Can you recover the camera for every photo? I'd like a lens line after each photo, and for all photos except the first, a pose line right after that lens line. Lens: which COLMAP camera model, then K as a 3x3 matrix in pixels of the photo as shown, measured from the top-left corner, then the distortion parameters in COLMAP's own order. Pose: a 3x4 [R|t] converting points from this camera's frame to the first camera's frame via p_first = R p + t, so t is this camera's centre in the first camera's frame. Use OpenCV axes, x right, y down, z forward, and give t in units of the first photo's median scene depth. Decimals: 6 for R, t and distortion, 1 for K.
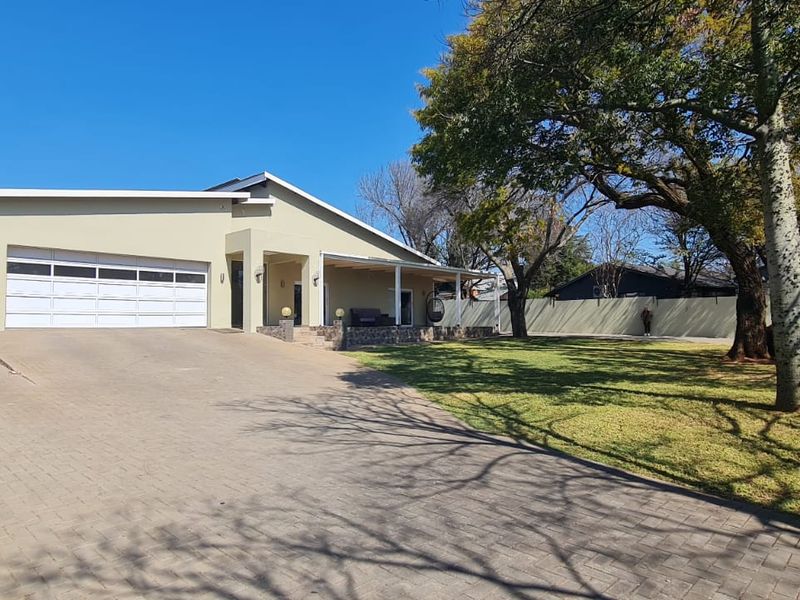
lens RADIAL K [[547.6, 0, 400.0], [0, 547.6, 300.0], [0, 0, 1]] dist [0.003831, 0.003105]
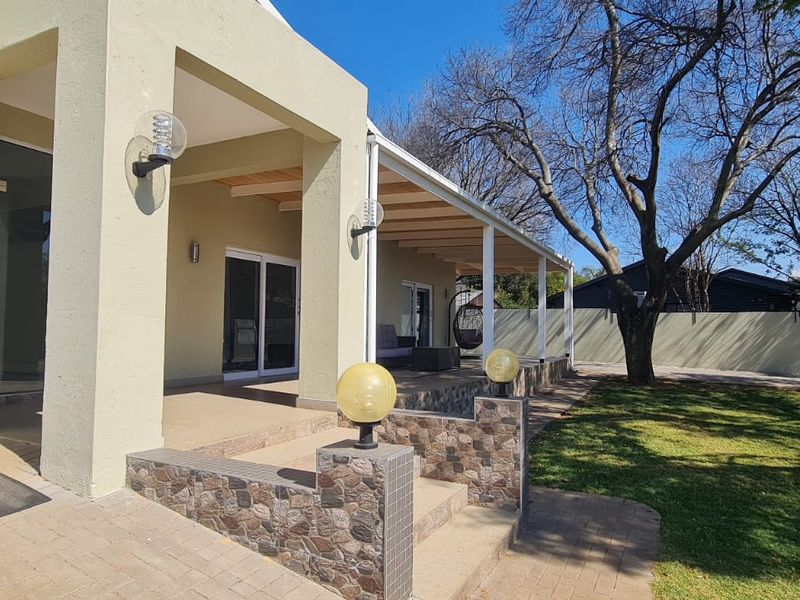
lens RADIAL K [[547.6, 0, 400.0], [0, 547.6, 300.0], [0, 0, 1]] dist [0.003831, 0.003105]
pose [[0.962047, 0.033180, 0.270860, -0.172627], [-0.033072, 0.999441, -0.004964, -0.002405], [-0.270874, -0.004182, 0.962606, 0.613317]]
